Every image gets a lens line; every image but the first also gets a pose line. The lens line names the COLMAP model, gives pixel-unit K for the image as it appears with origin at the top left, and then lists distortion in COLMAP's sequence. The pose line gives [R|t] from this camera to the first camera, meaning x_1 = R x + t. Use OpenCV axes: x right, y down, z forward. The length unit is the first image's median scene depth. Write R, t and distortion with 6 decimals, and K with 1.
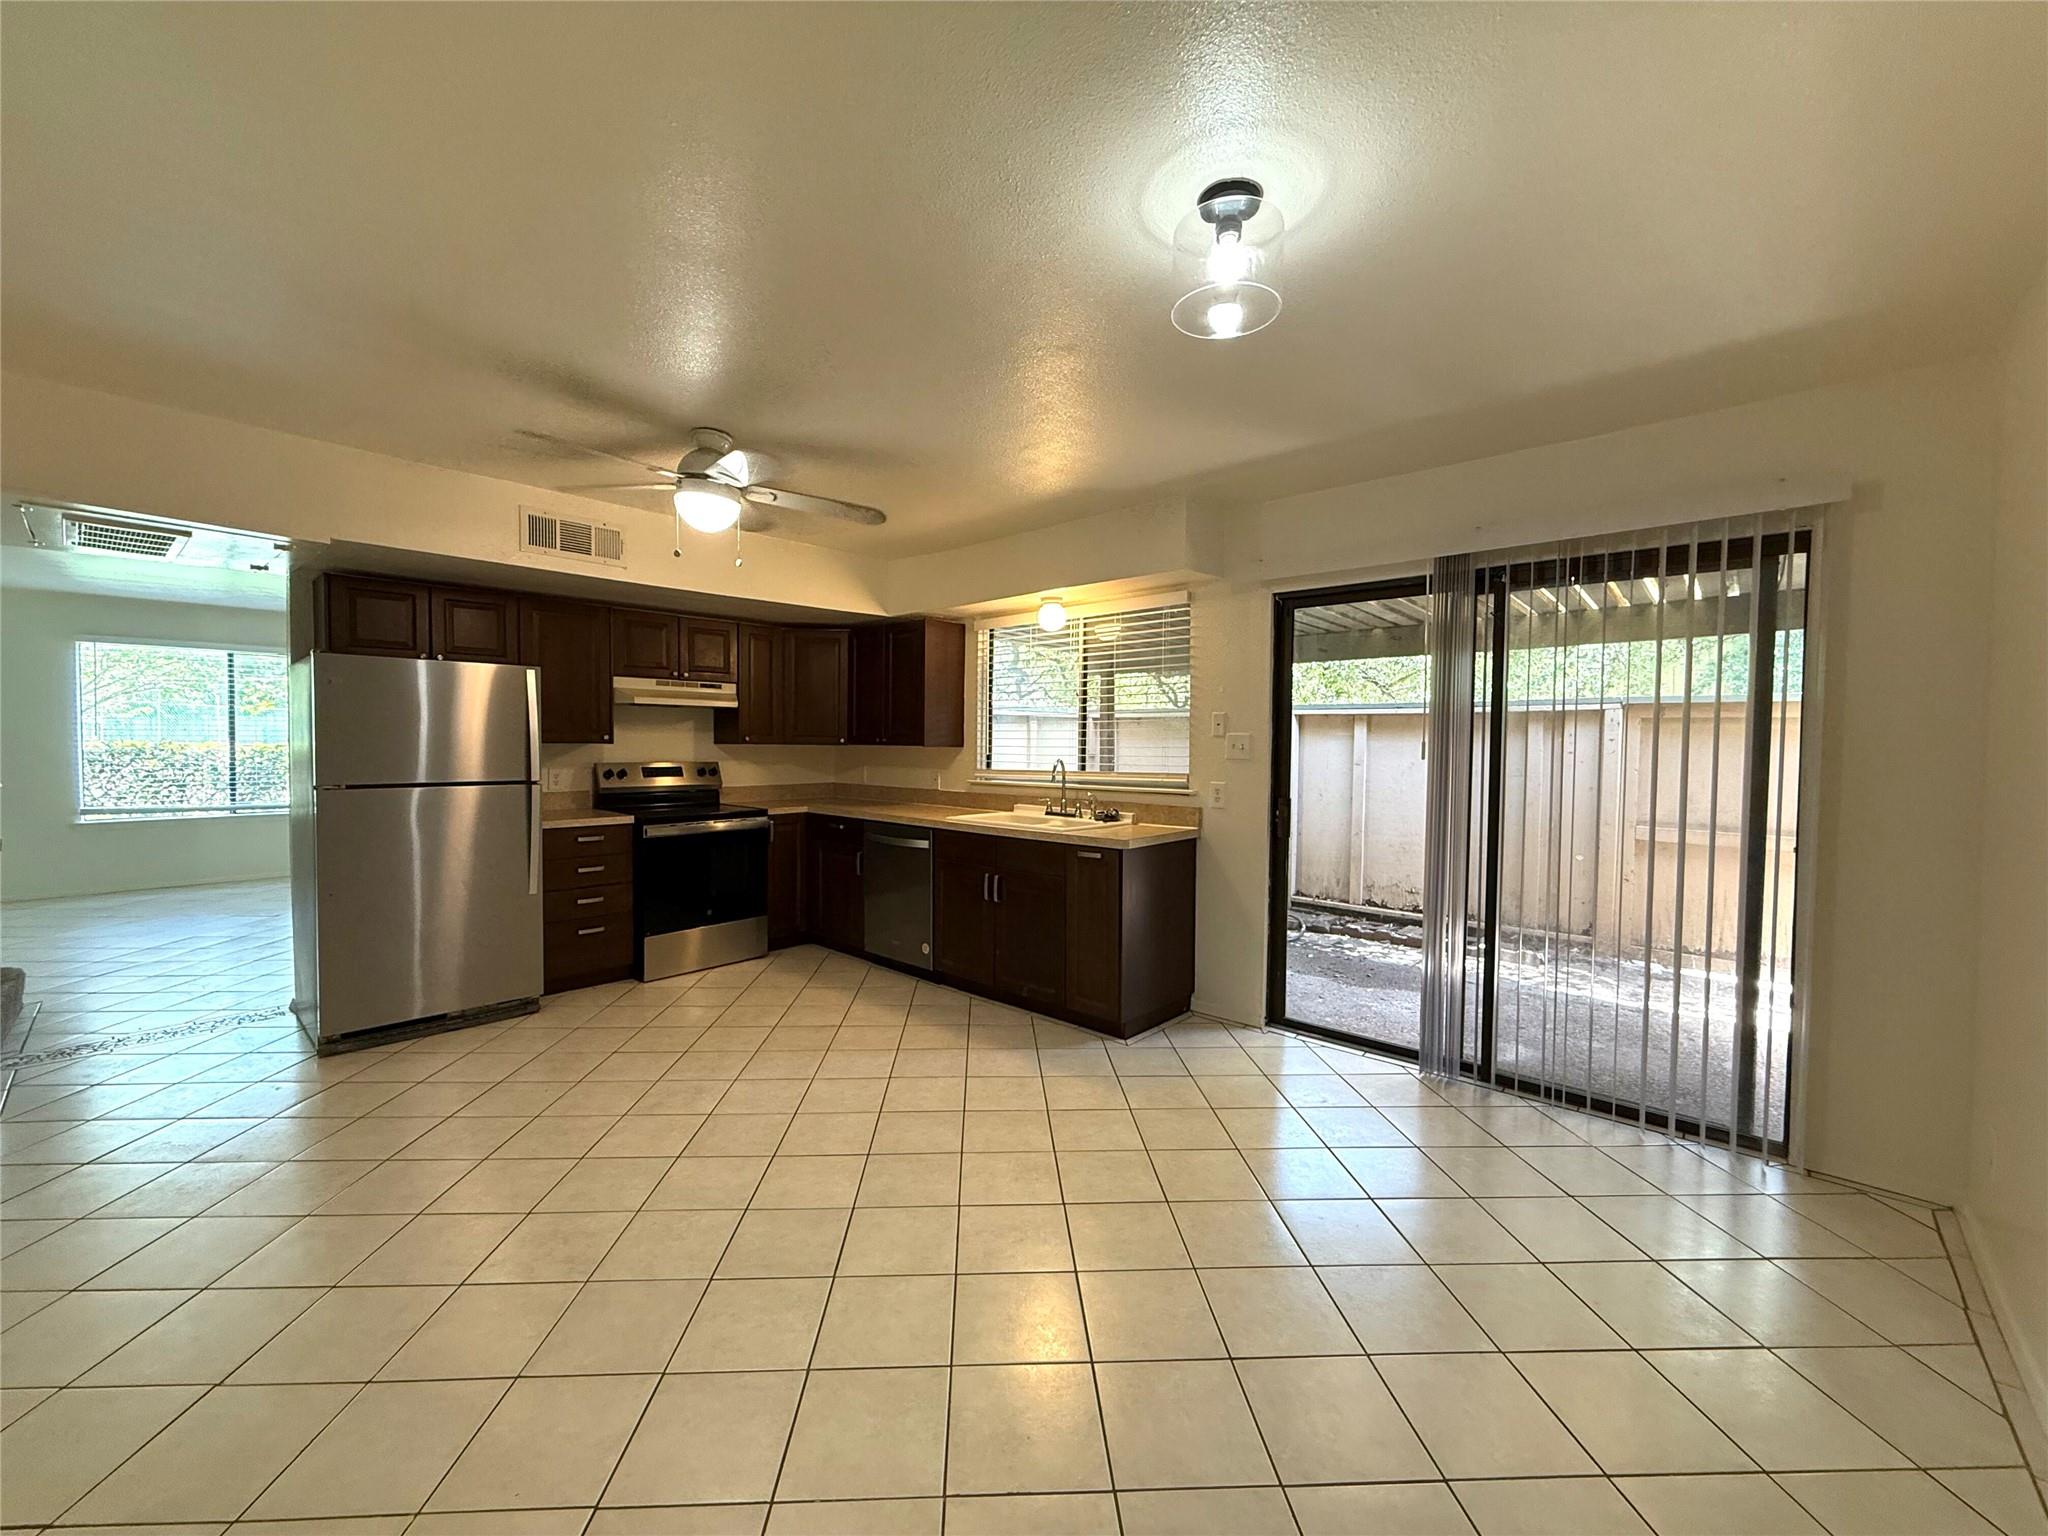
lens RADIAL K [[817.3, 0, 1018.5], [0, 817.3, 765.9], [0, 0, 1]] dist [0.002689, -0.000273]
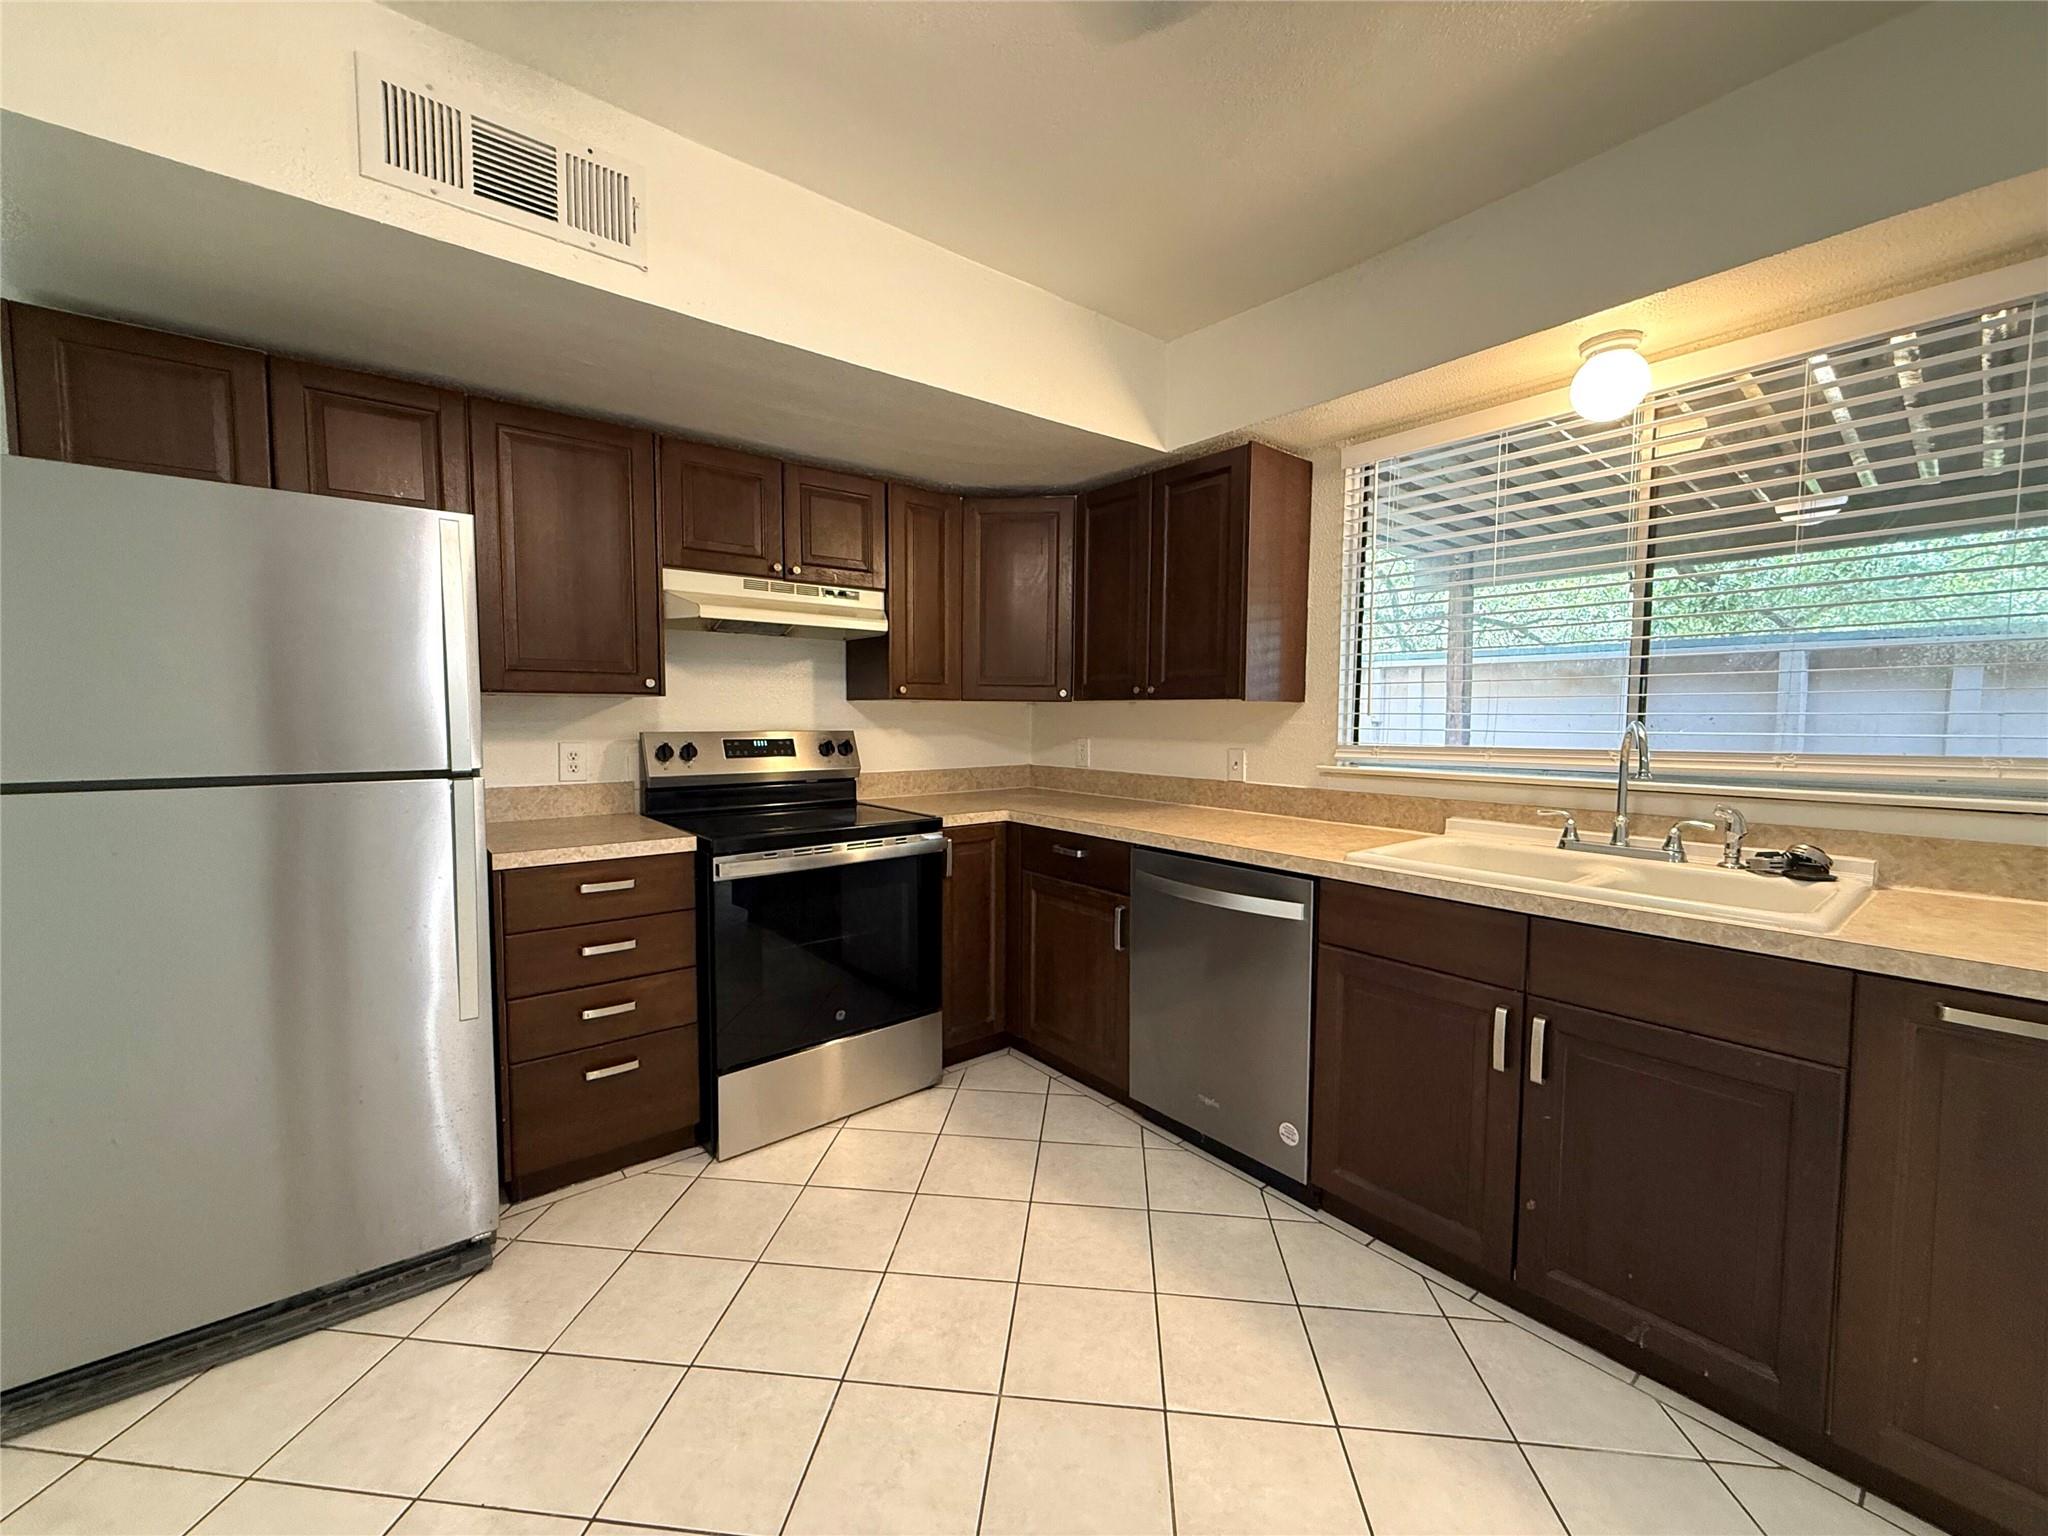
lens RADIAL K [[817.3, 0, 1018.5], [0, 817.3, 765.9], [0, 0, 1]] dist [0.002689, -0.000273]
pose [[0.989141, 0.005776, -0.146859, -0.182853], [-0.000836, 0.999433, 0.033672, 0.000169], [0.146971, -0.033184, 0.988584, 0.487575]]
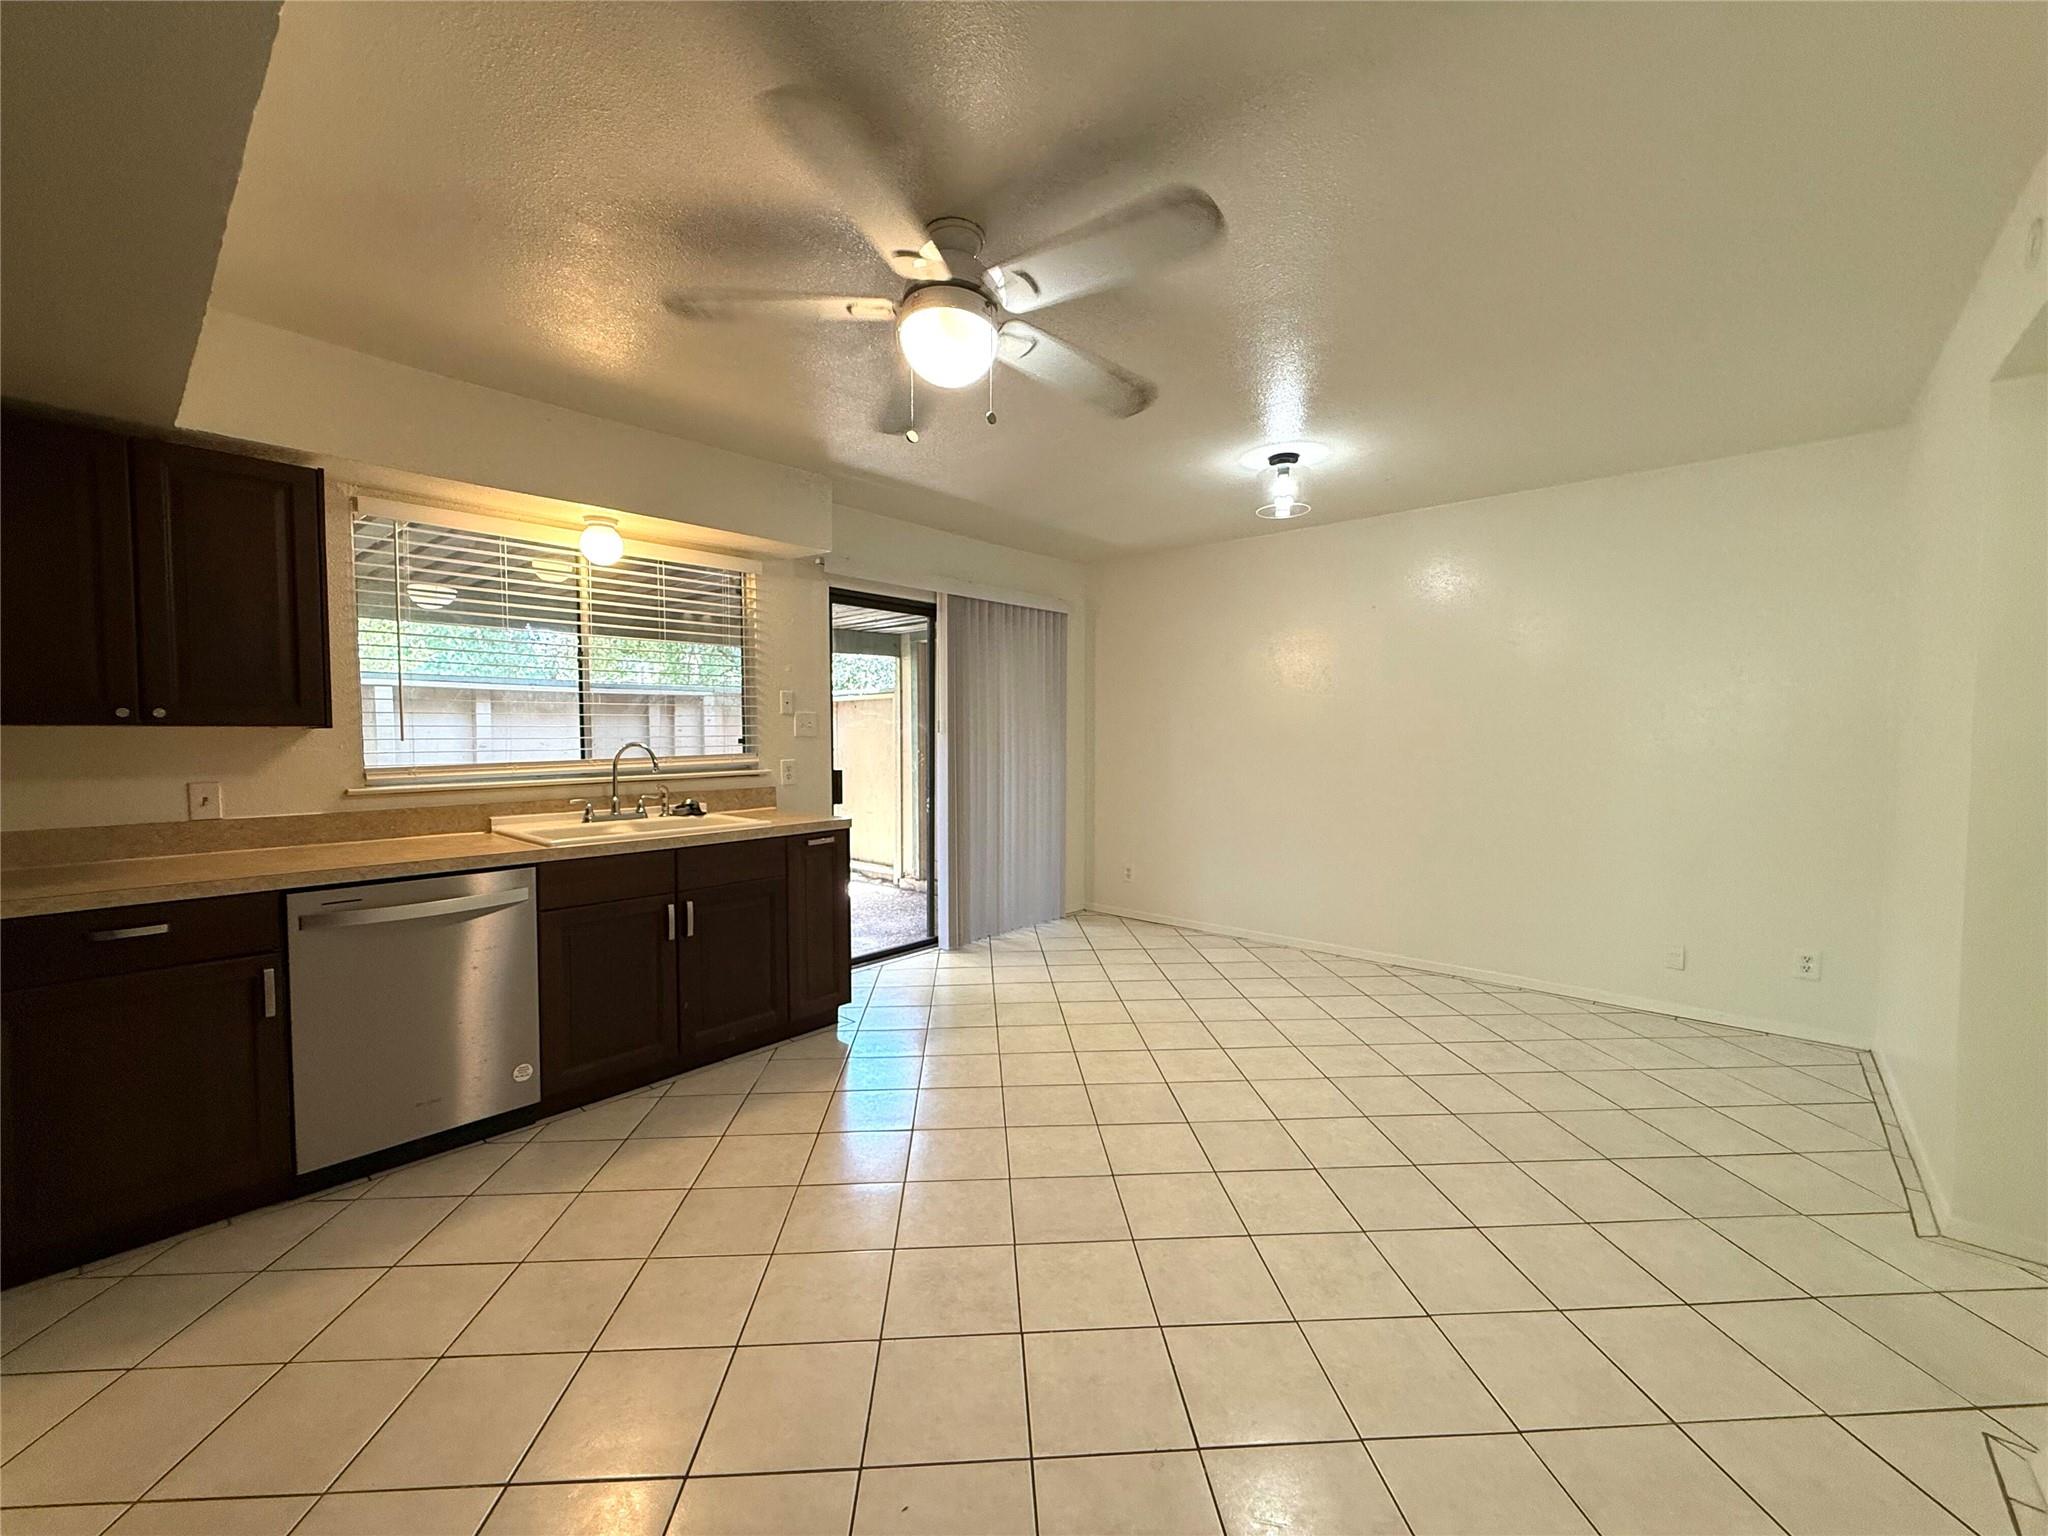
lens RADIAL K [[817.3, 0, 1018.5], [0, 817.3, 765.9], [0, 0, 1]] dist [0.002689, -0.000273]
pose [[-0.009645, -0.052059, 0.998597, -0.635682], [0.030616, 0.998160, 0.052332, -0.013753], [-0.999485, 0.031077, -0.008033, 0.595158]]
